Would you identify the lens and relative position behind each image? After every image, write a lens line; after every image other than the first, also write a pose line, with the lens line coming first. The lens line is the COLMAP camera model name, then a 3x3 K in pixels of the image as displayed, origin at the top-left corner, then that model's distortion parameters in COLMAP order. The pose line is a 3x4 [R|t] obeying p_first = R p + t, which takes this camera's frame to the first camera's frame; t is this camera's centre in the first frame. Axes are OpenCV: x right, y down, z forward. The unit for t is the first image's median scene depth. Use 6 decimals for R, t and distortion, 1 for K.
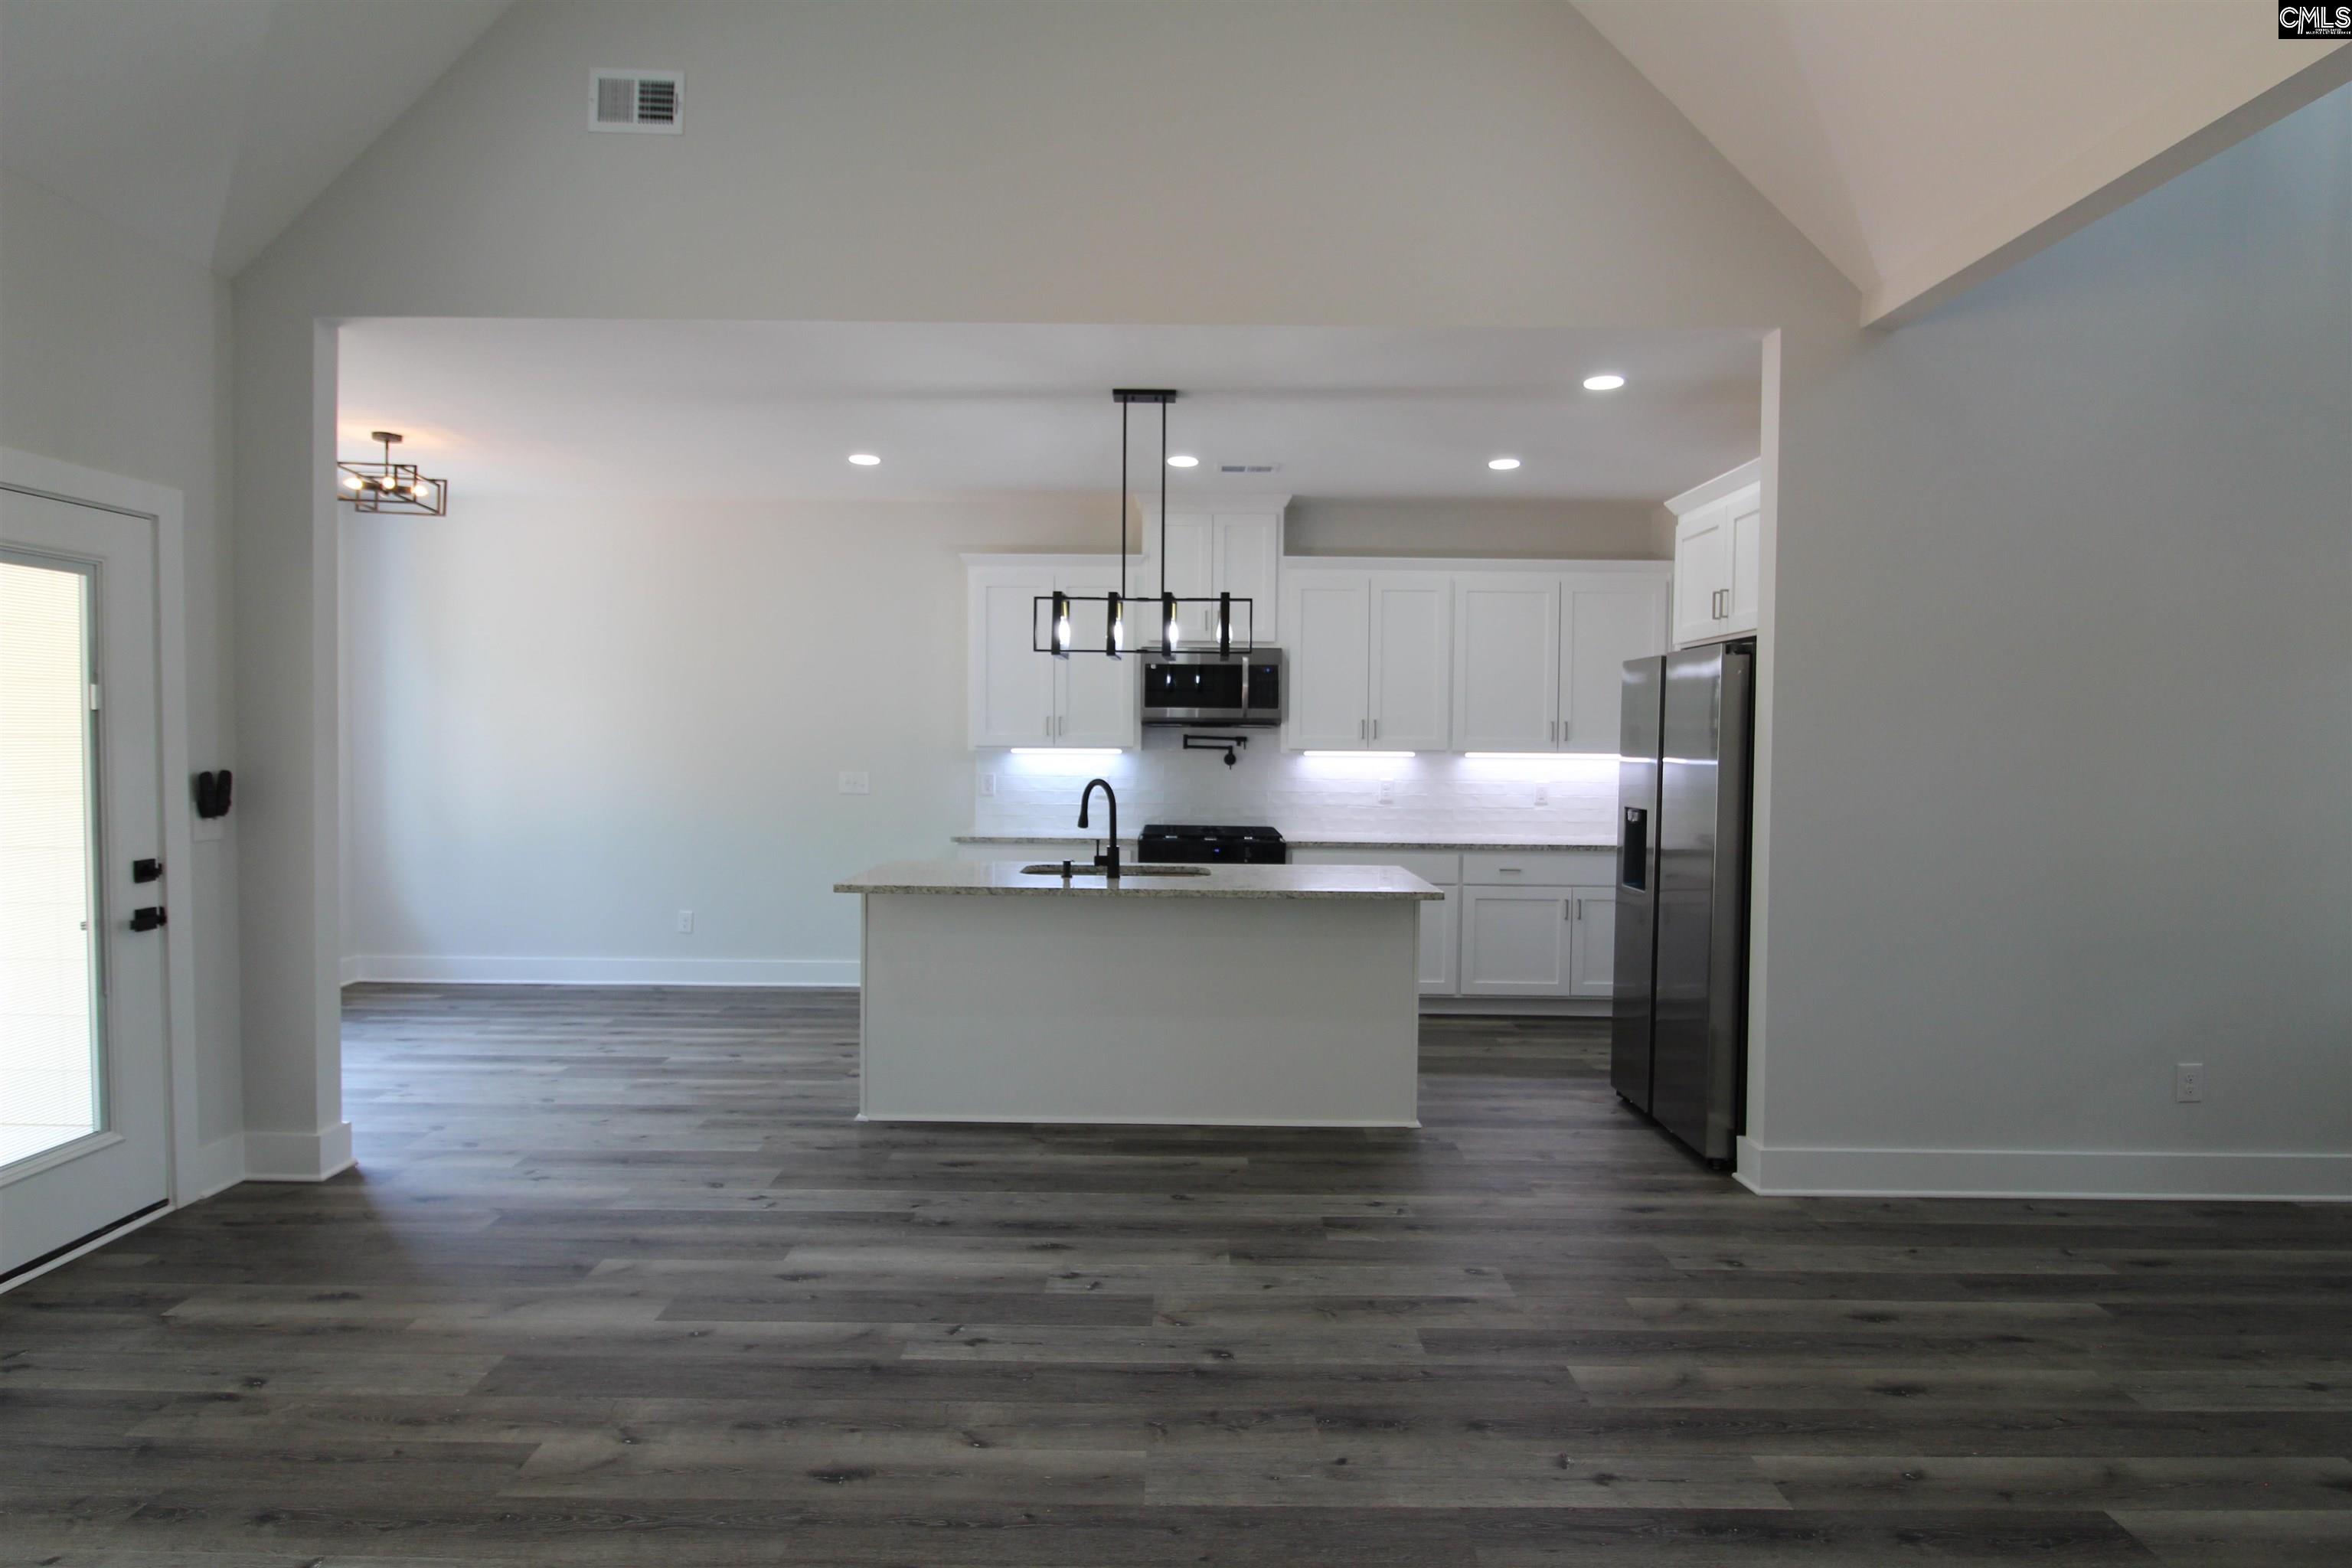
lens RADIAL K [[1271.8, 0, 1183.3], [0, 1271.8, 783.5], [0, 0, 1]] dist [-0.000035, -0.003596]
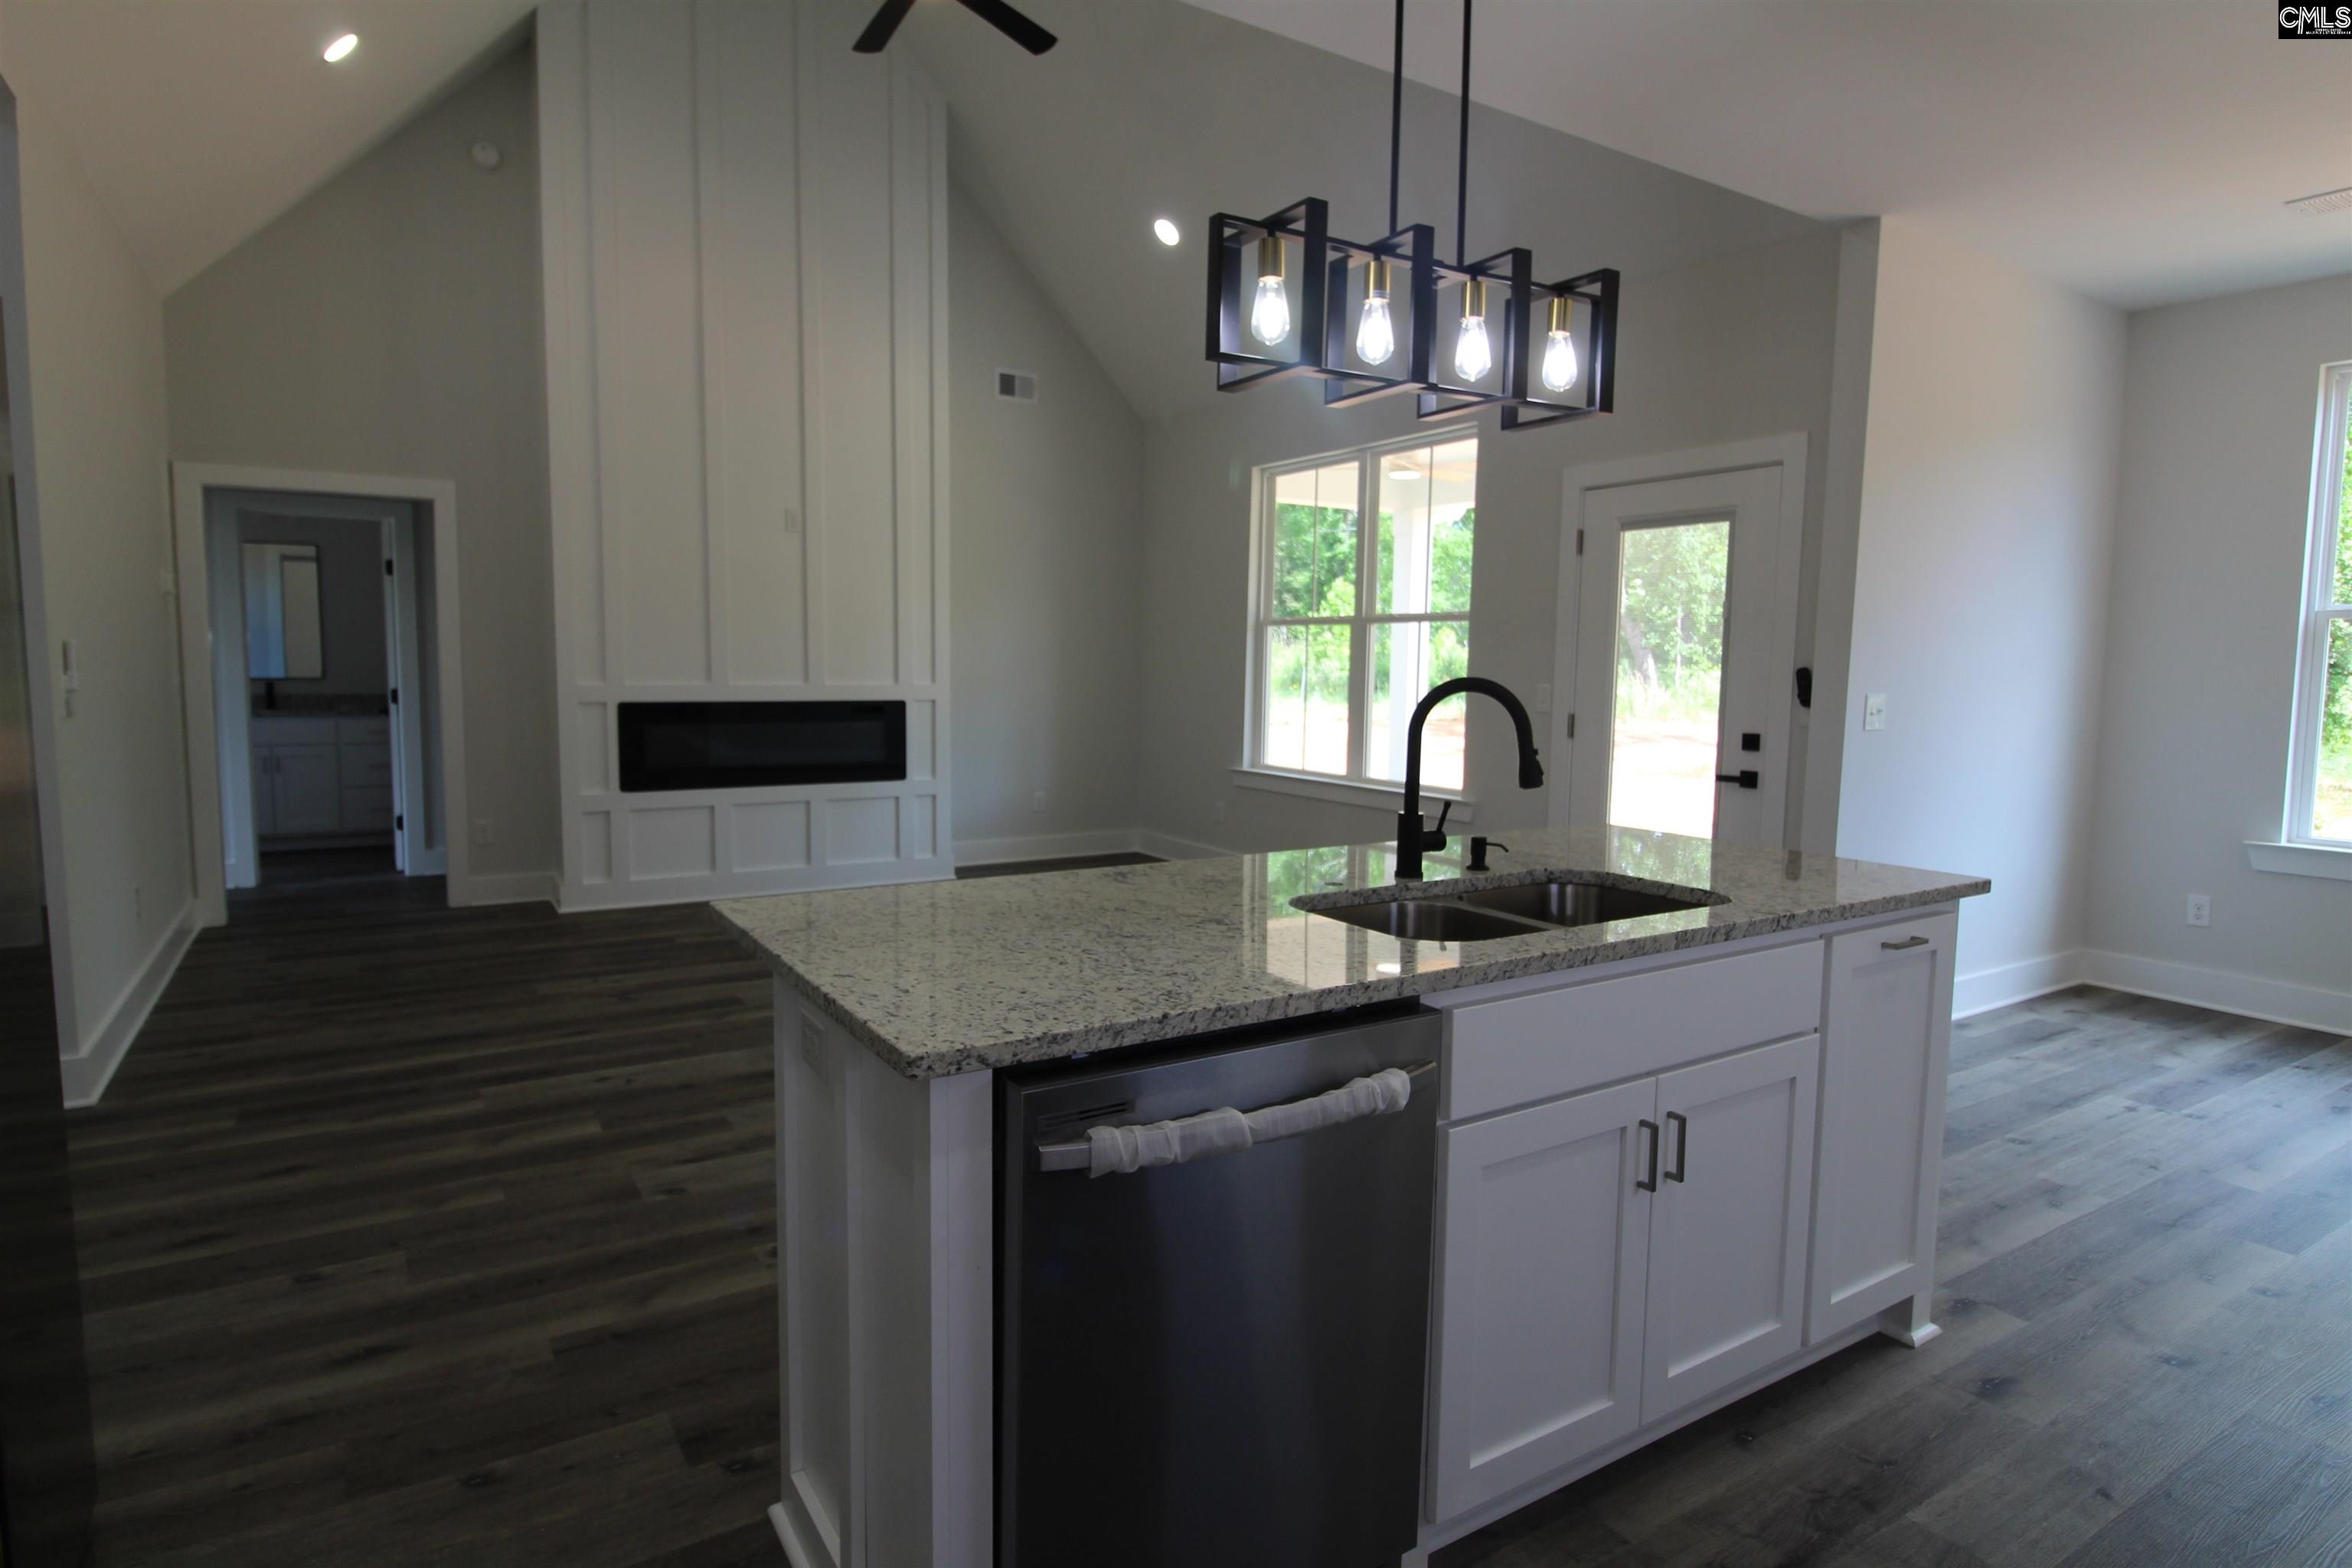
lens RADIAL K [[1271.8, 0, 1173.5], [0, 1271.8, 781.2], [0, 0, 1]] dist [-0.000035, -0.003596]
pose [[-0.852238, 0.028898, -0.522355, 0.466118], [-0.042471, 0.991356, 0.124137, -0.035546], [0.521427, 0.127979, -0.843644, 2.280312]]
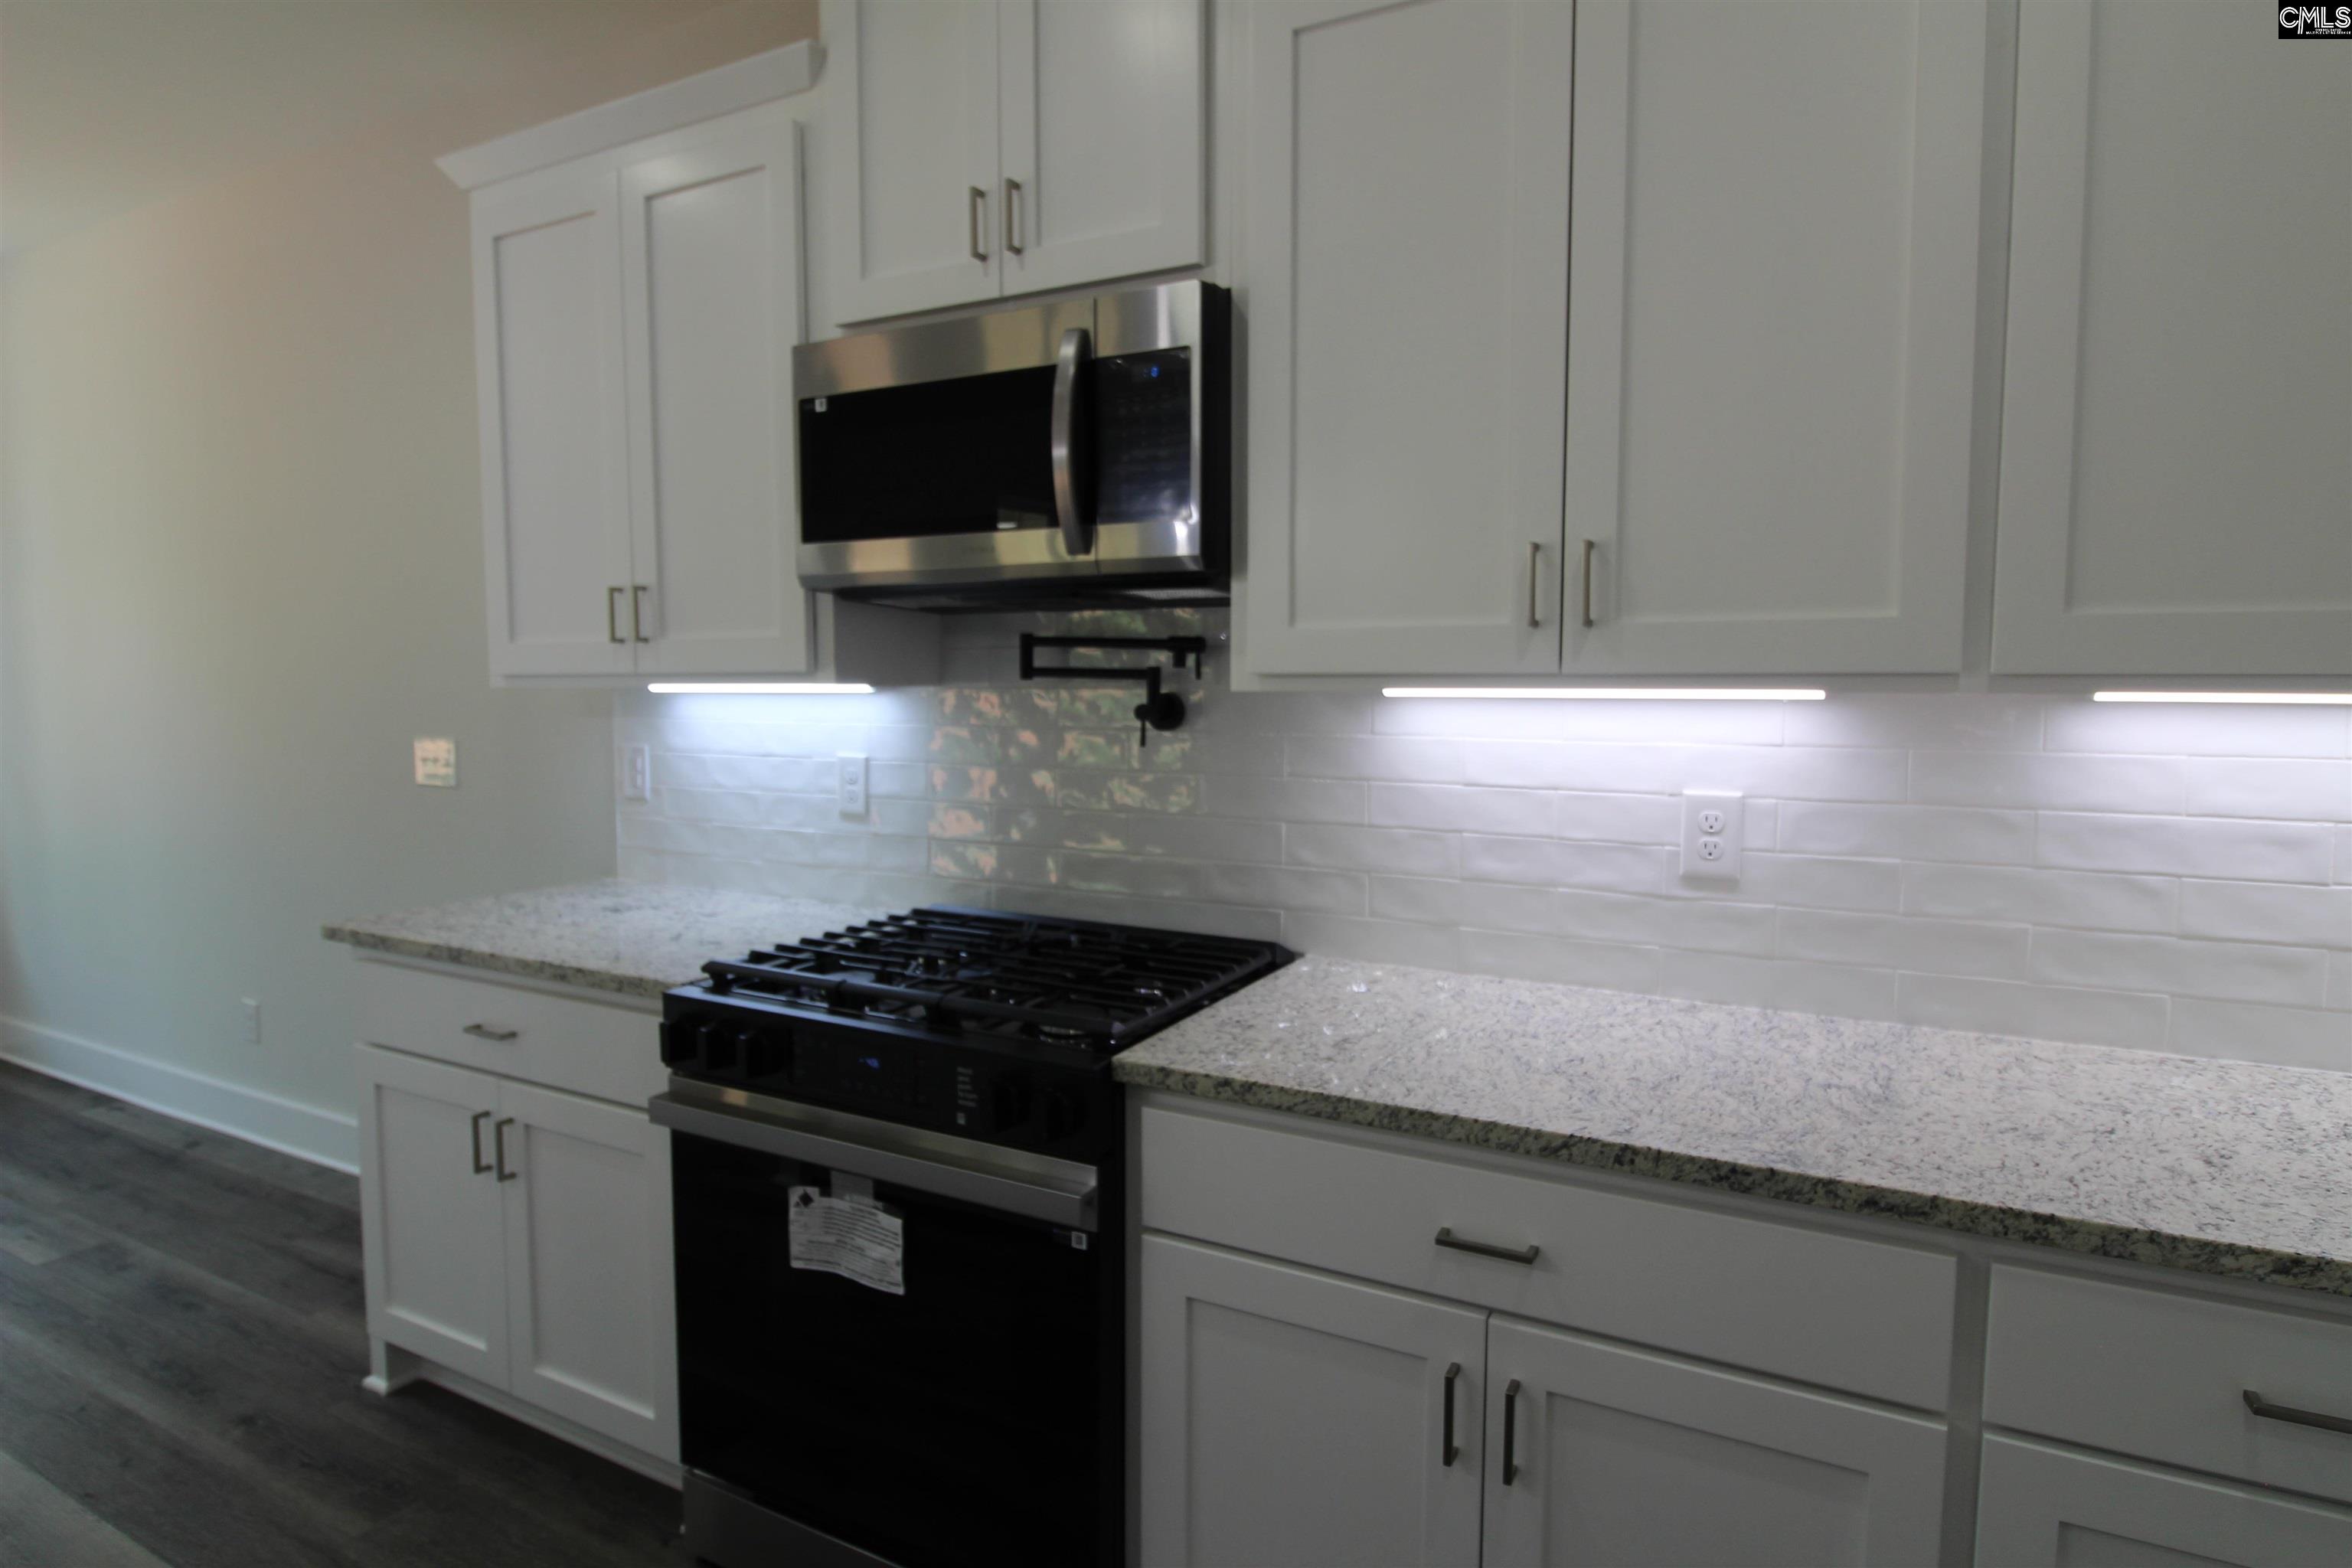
lens RADIAL K [[1271.8, 0, 1170.6], [0, 1271.8, 769.7], [0, 0, 1]] dist [-0.000035, -0.003596]
pose [[0.875267, 0.026873, -0.482893, 0.279761], [-0.002488, 0.998692, 0.051067, -0.030679], [0.483633, -0.043496, 0.874189, 1.084105]]
